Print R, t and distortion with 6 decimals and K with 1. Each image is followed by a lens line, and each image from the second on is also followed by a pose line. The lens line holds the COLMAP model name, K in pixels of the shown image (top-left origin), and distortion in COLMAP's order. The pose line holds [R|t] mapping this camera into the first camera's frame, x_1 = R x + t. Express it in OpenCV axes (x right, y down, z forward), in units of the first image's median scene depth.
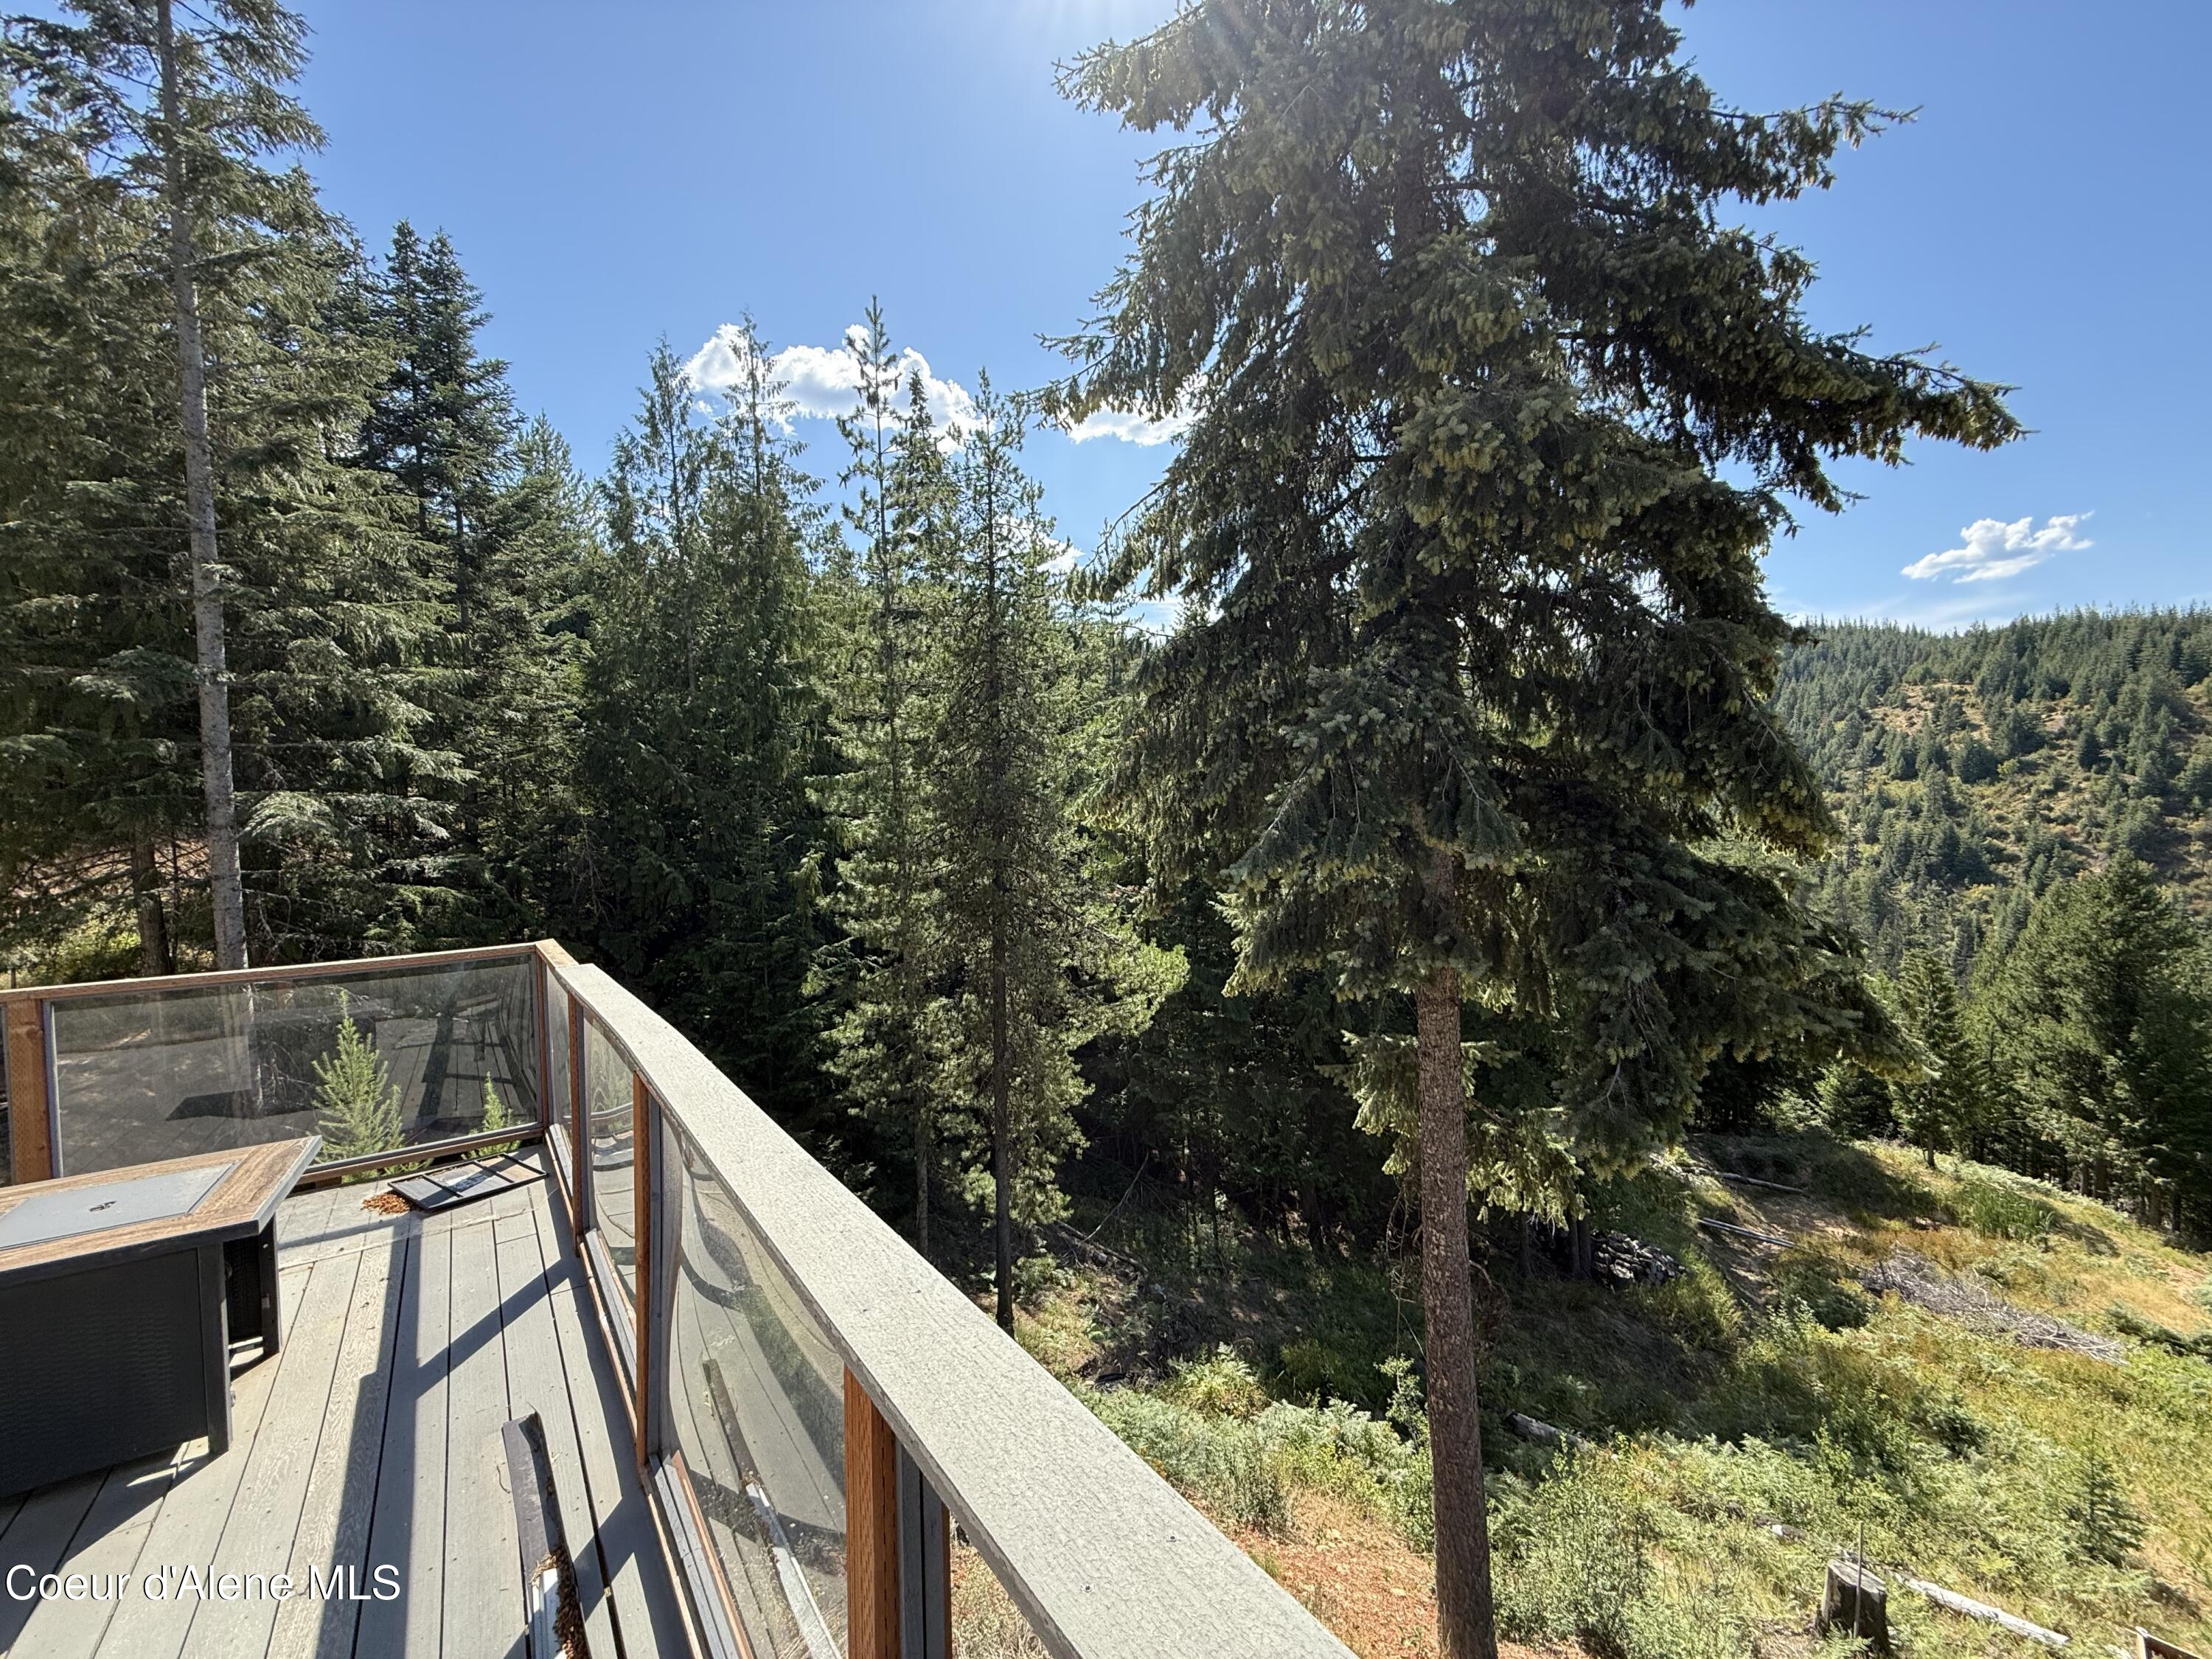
lens RADIAL K [[886.3, 0, 1098.4], [0, 886.3, 833.9], [0, 0, 1]] dist [-0.001580, -0.000099]
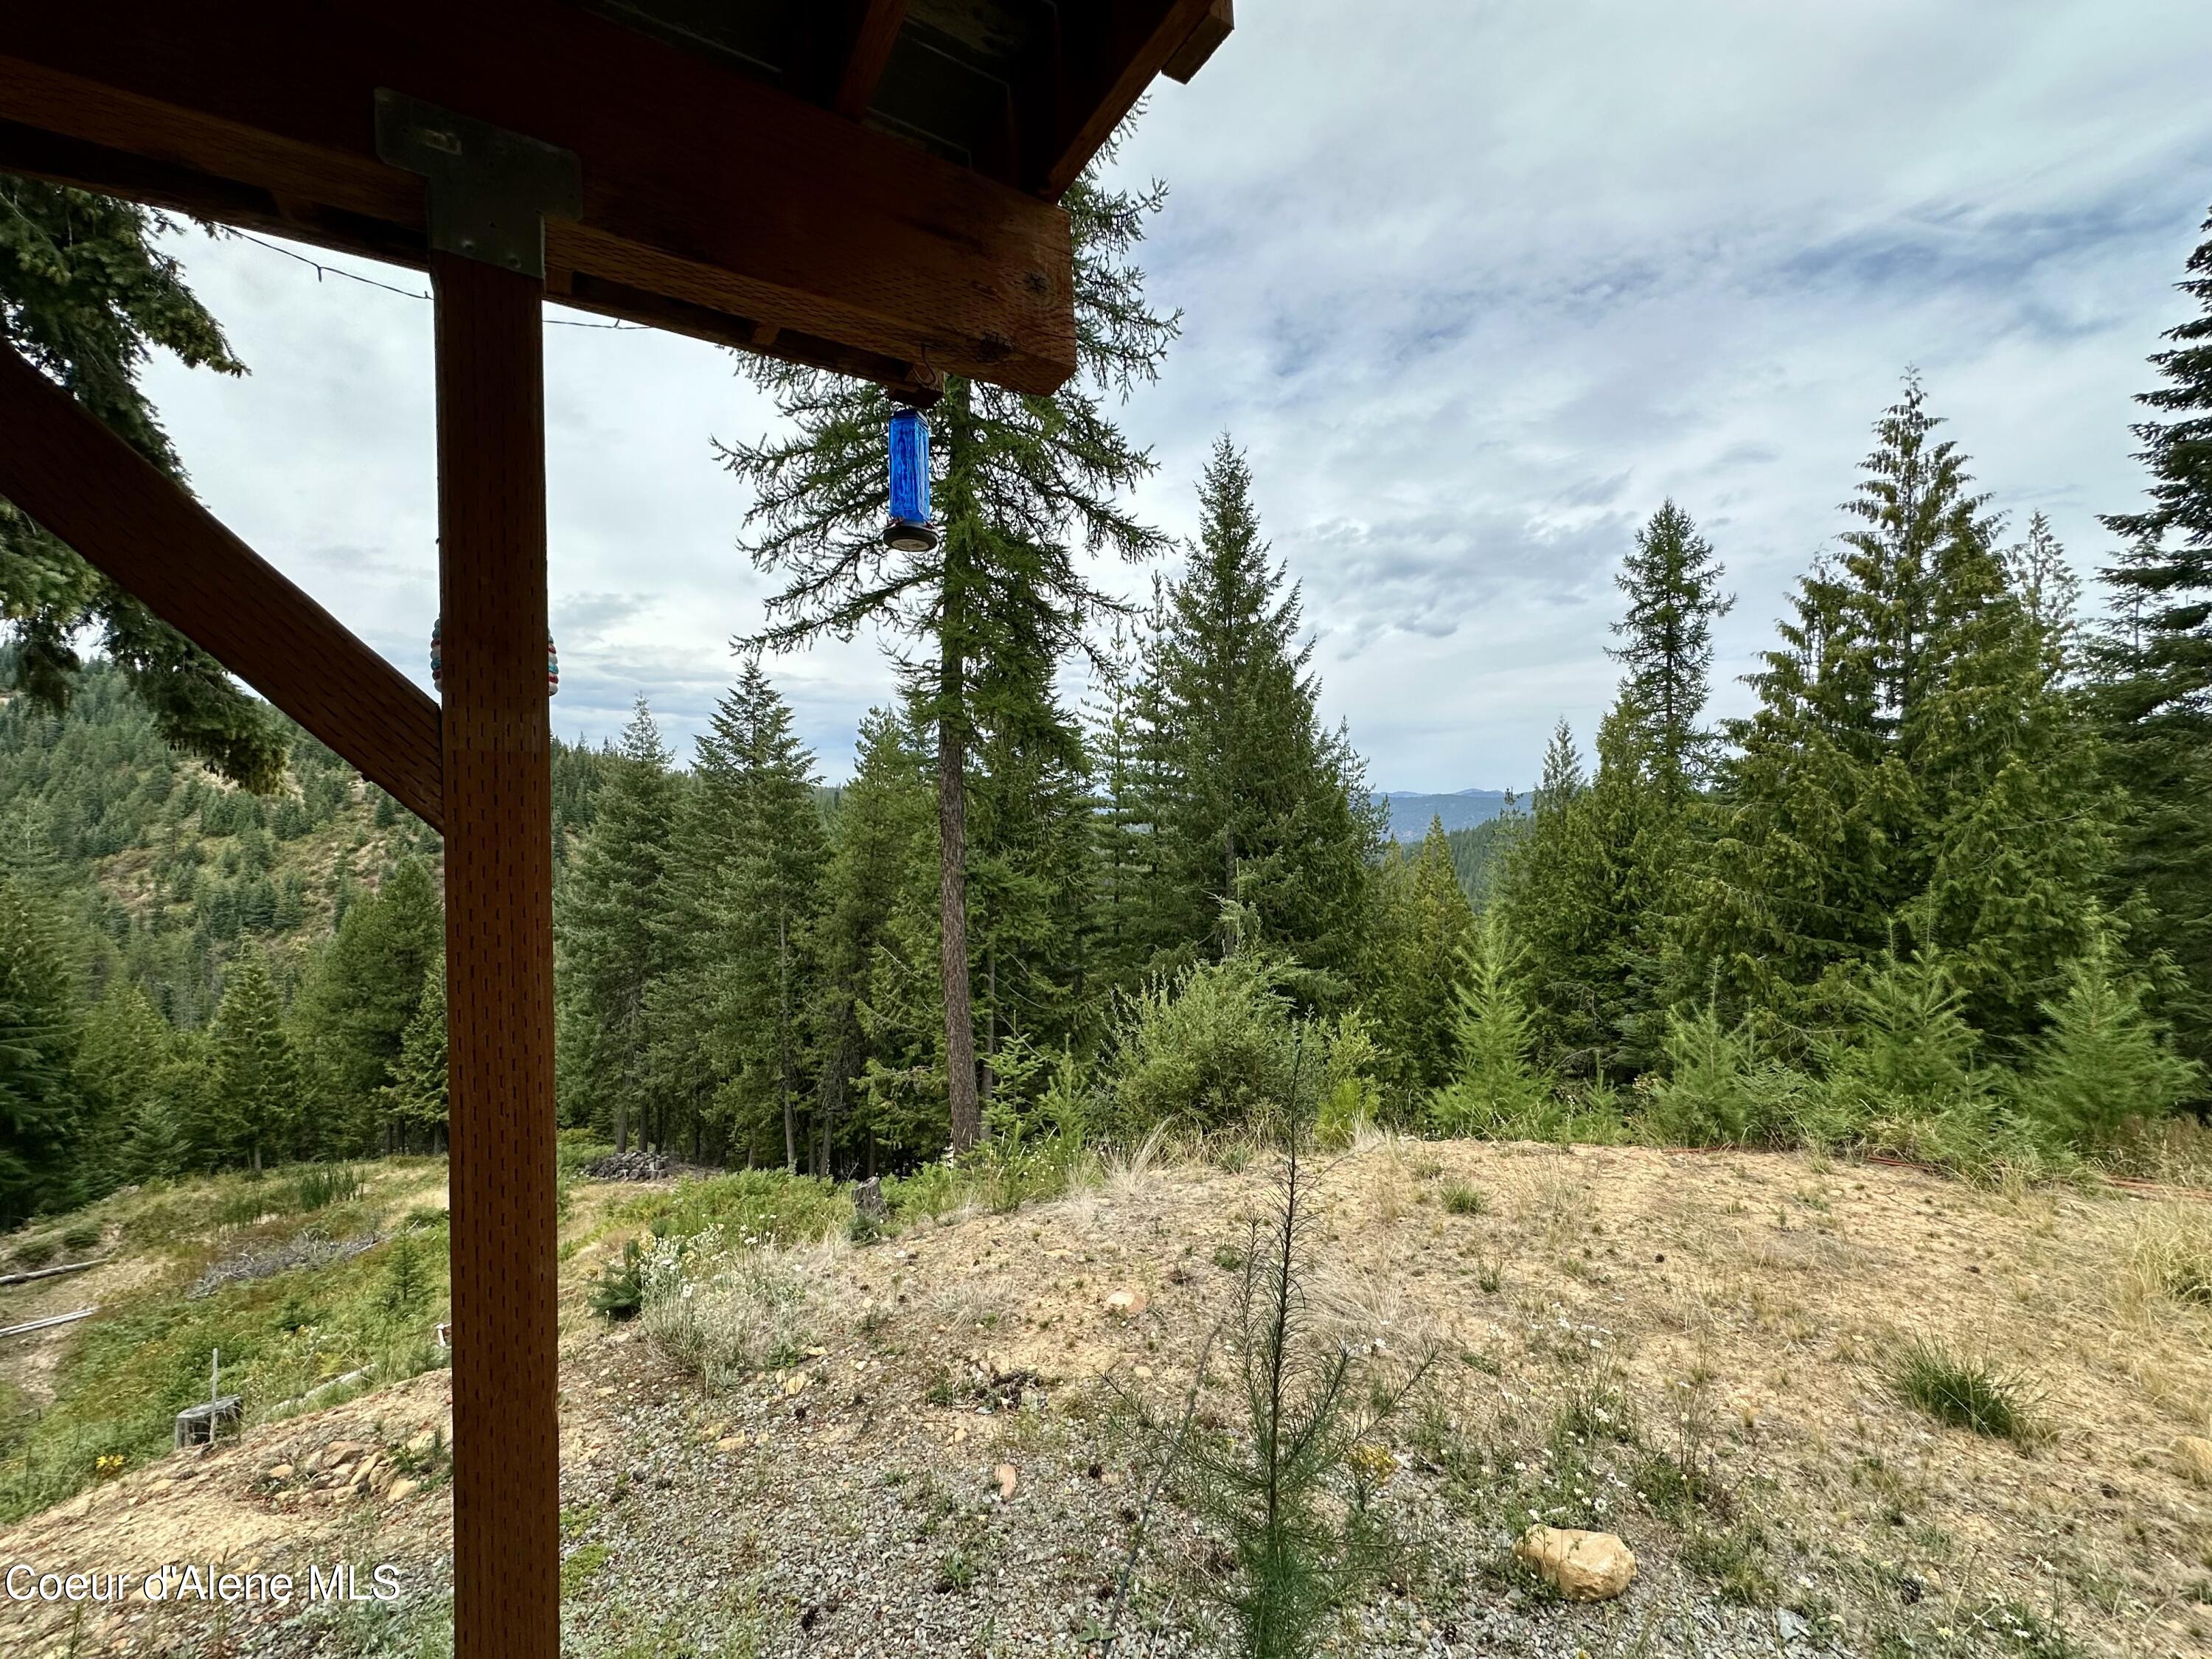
lens RADIAL K [[877.7, 0, 1104.8], [0, 877.7, 826.5], [0, 0, 1]] dist [-0.004994, 0.000667]
pose [[0.040451, 0.037656, 0.998472, -0.043981], [0.045490, 0.998184, -0.039489, 0.121024], [-0.998145, 0.047018, 0.038665, -0.028979]]
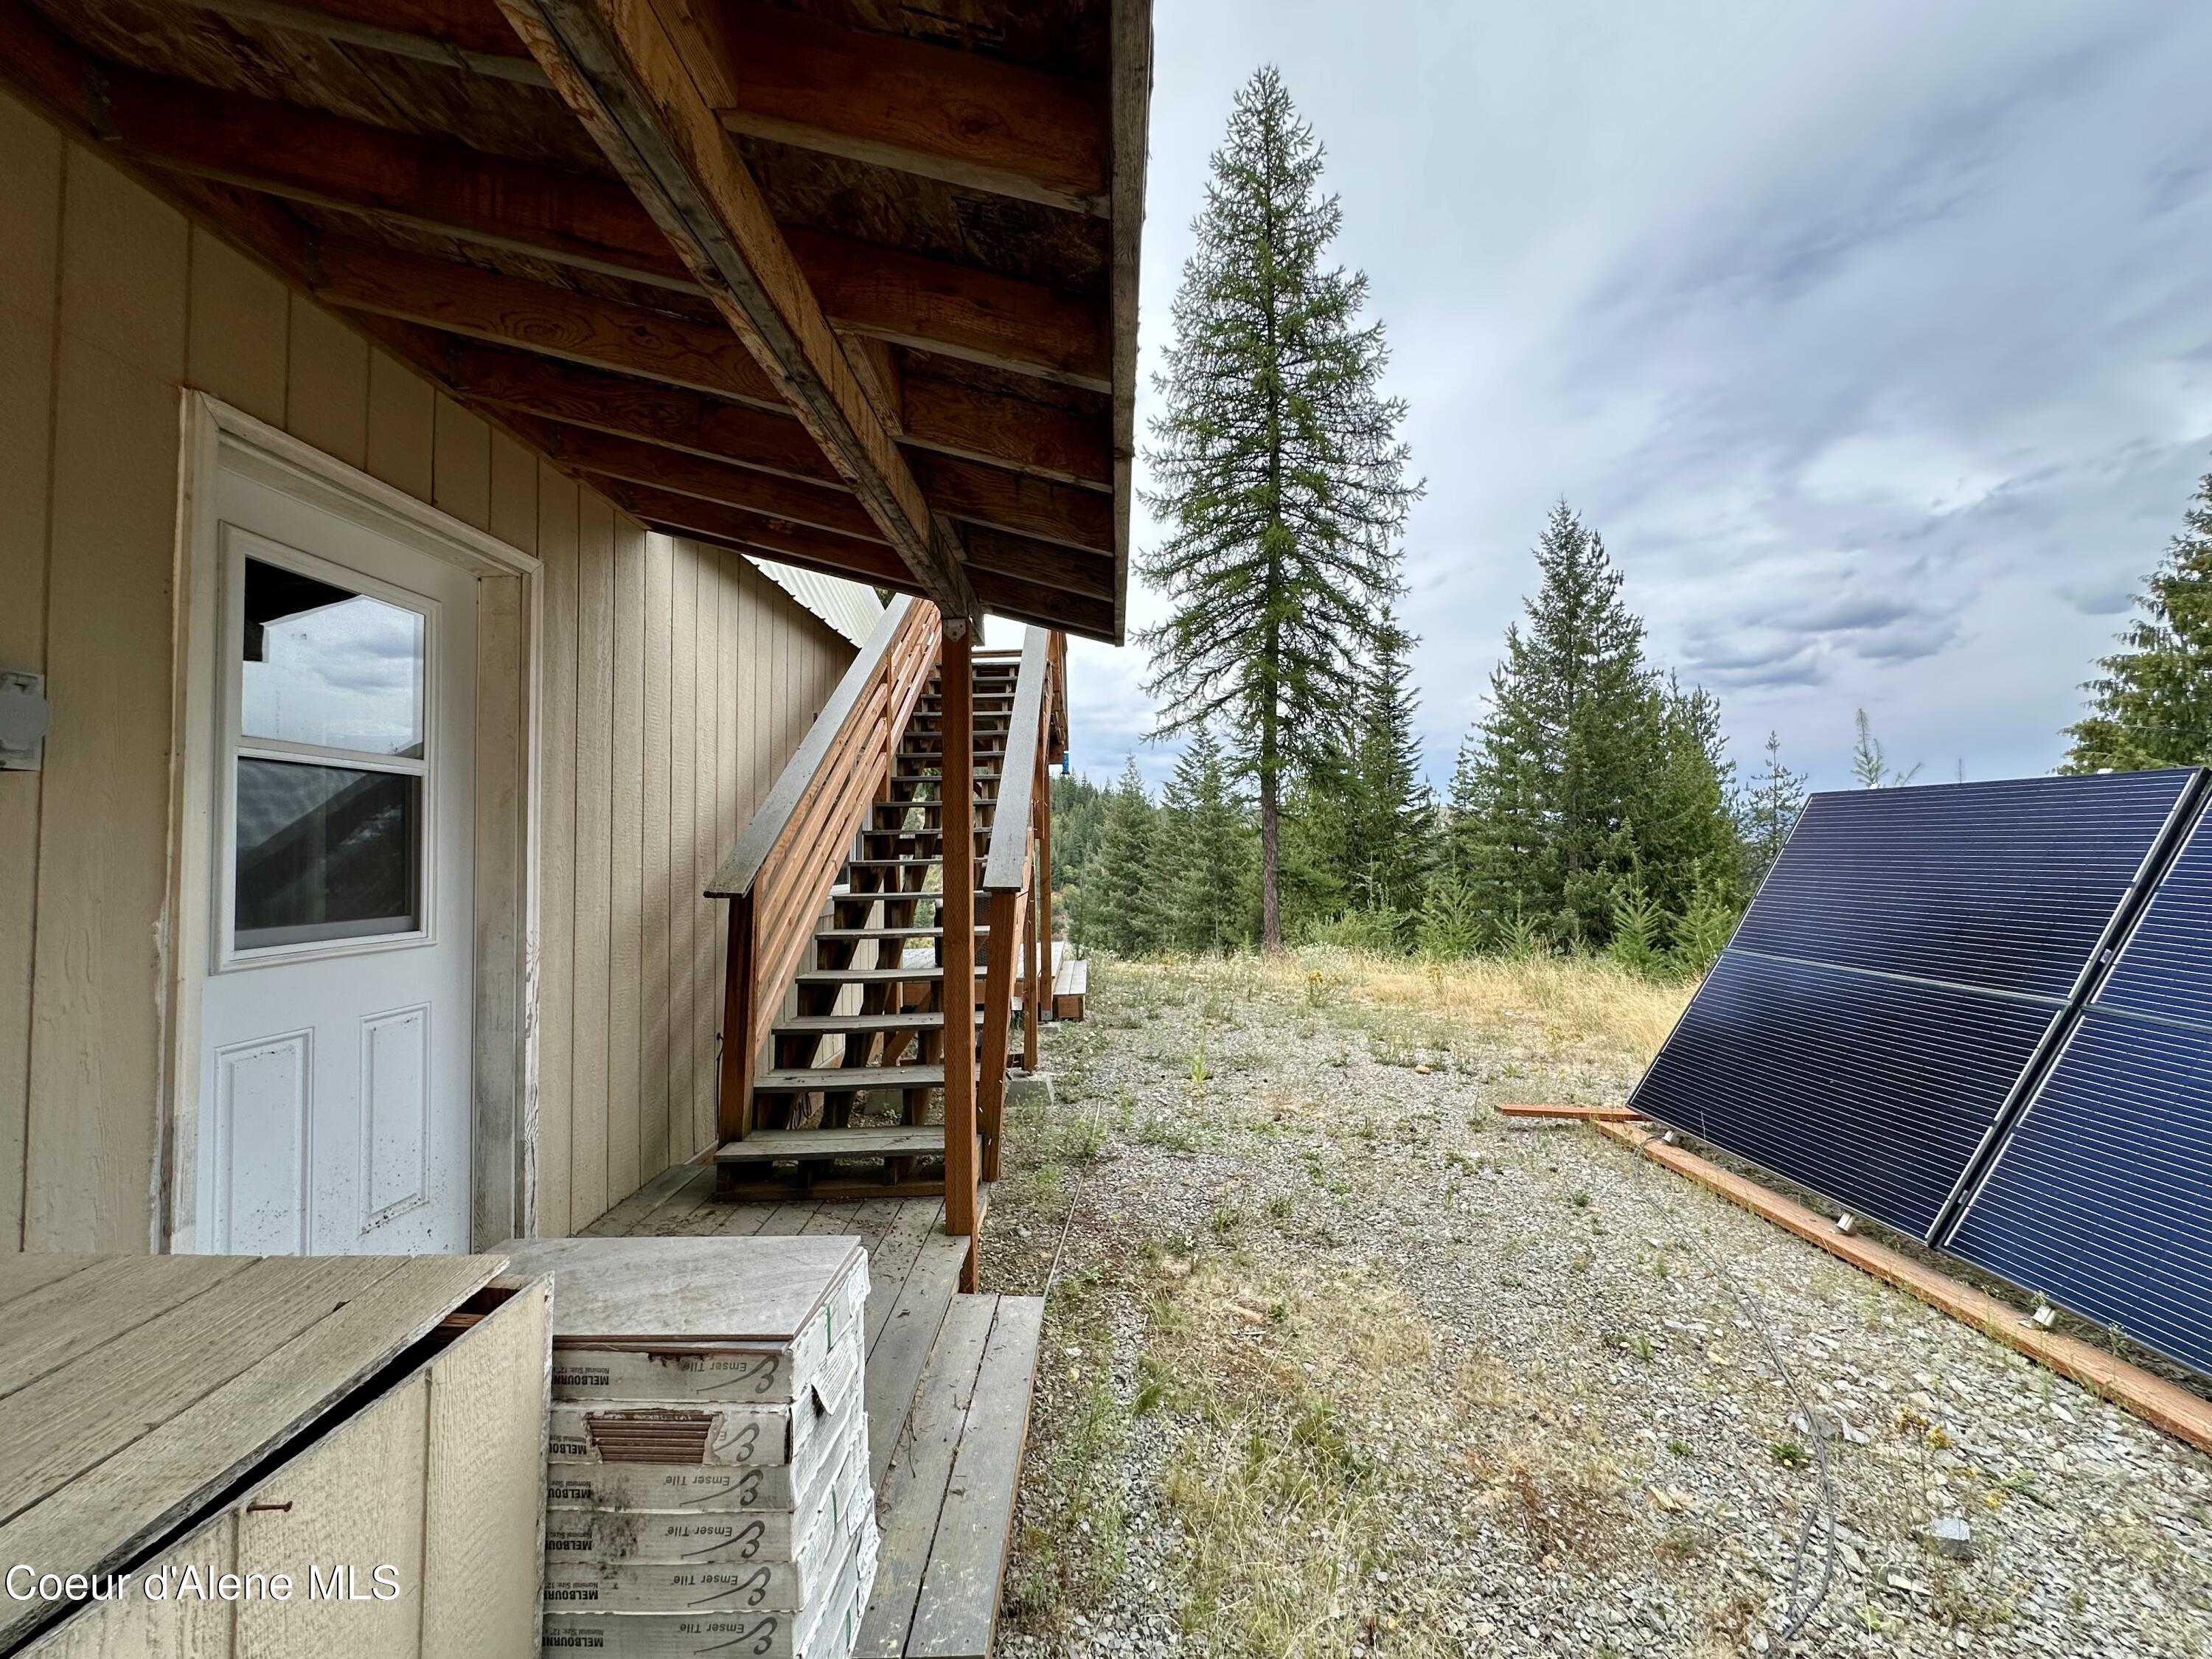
lens RADIAL K [[877.7, 0, 1101.0], [0, 877.7, 818.9], [0, 0, 1]] dist [-0.004994, 0.000667]
pose [[0.554188, 0.075690, 0.828943, -0.355883], [0.015388, 0.994755, -0.101118, 0.165093], [-0.832249, 0.068794, 0.550117, -0.291640]]
